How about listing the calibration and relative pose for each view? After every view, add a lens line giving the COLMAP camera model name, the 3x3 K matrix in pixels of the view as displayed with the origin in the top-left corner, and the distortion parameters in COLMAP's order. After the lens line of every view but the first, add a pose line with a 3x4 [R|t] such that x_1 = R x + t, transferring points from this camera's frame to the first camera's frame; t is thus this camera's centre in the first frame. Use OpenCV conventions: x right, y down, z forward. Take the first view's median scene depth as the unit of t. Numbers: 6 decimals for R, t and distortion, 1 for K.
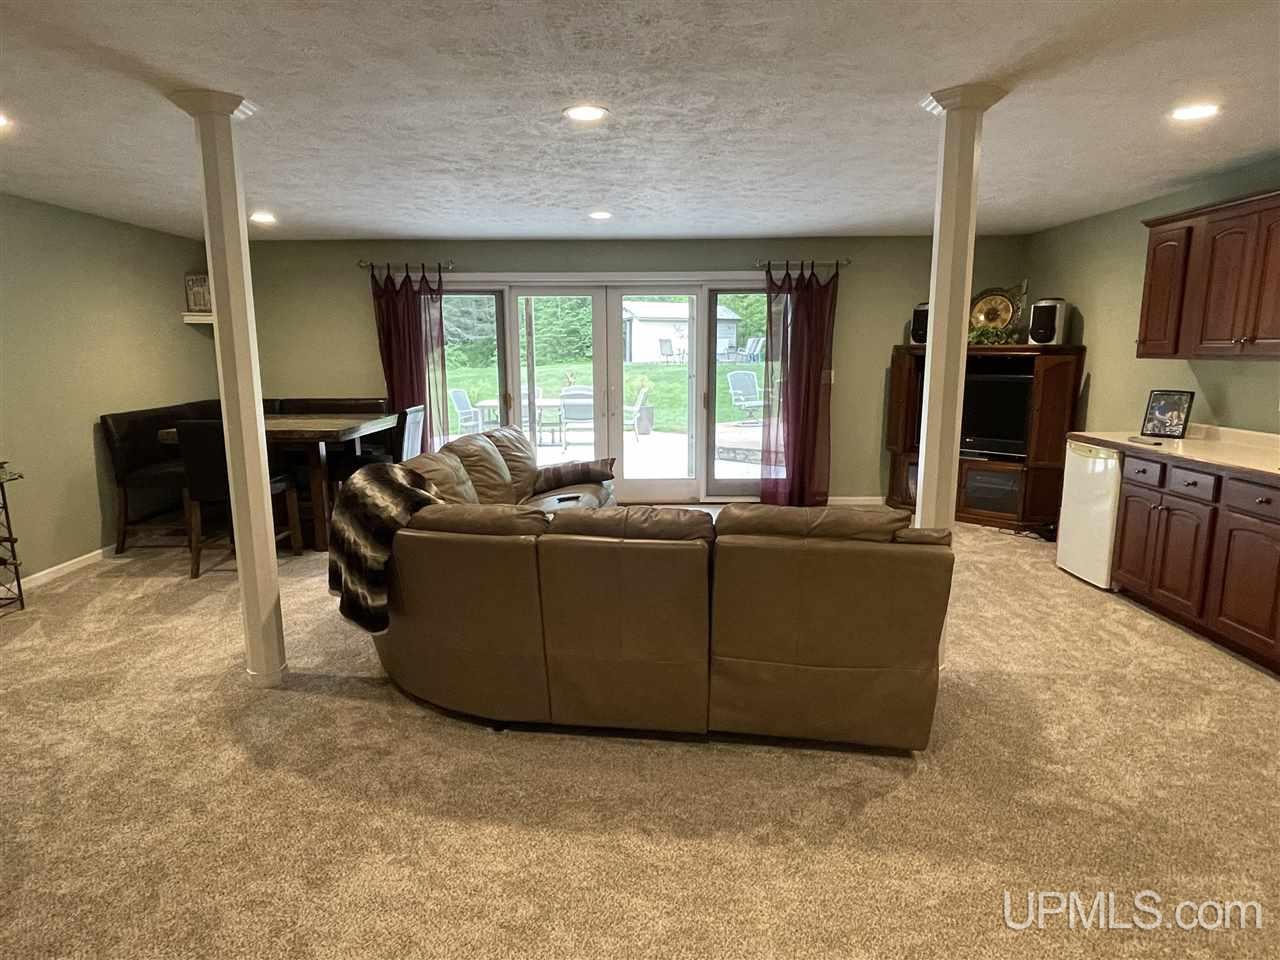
lens RADIAL K [[759.8, 0, 633.9], [0, 759.8, 485.0], [0, 0, 1]] dist [0.000597, -0.007116]
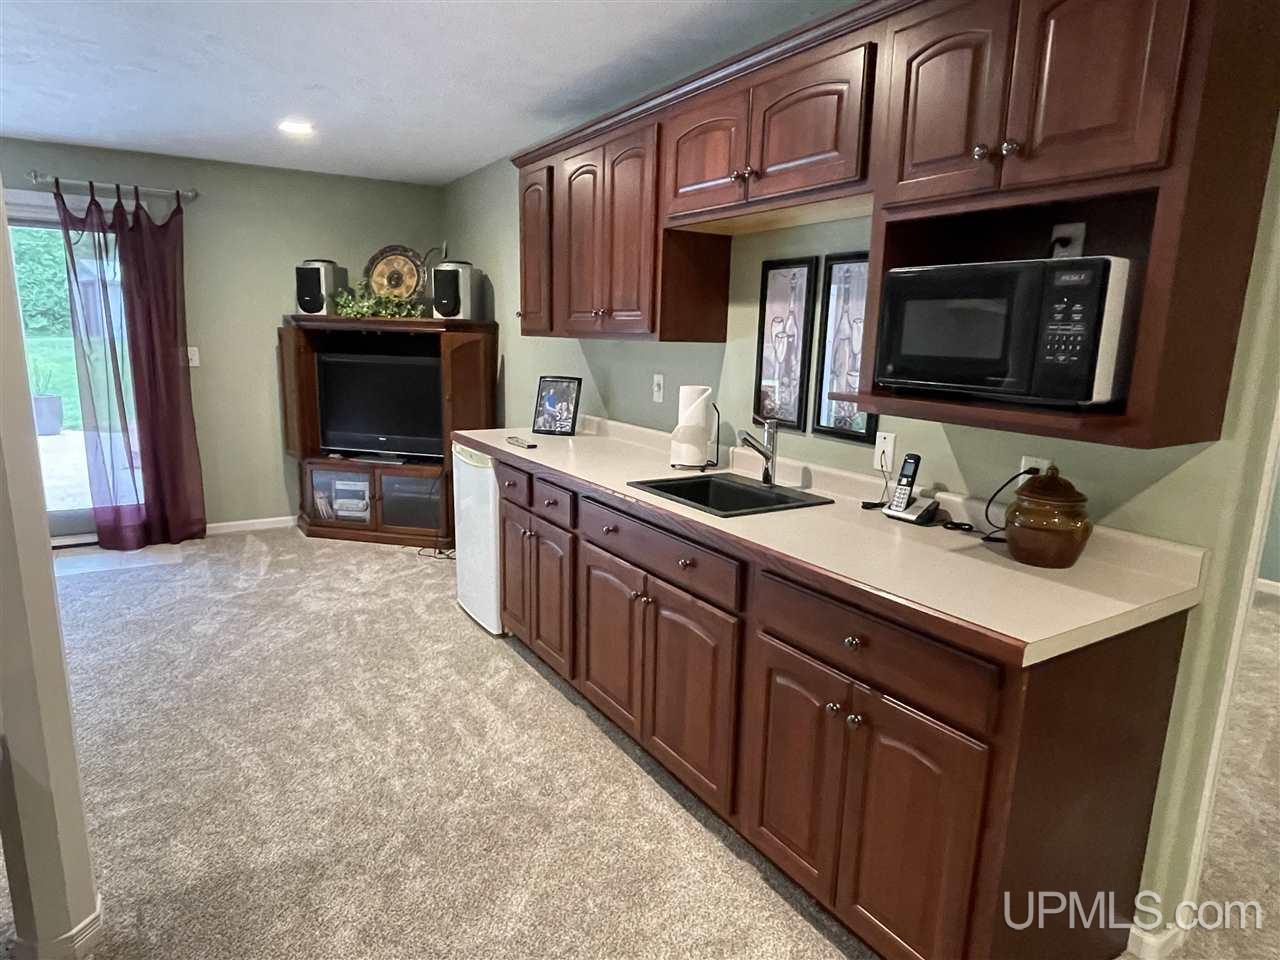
lens RADIAL K [[759.8, 0, 637.9], [0, 759.8, 482.4], [0, 0, 1]] dist [0.000597, -0.007116]
pose [[0.847475, -0.078979, 0.524927, 0.260668], [0.067700, 0.996876, 0.040688, -0.029341], [-0.526501, 0.001056, 0.850174, 0.199765]]
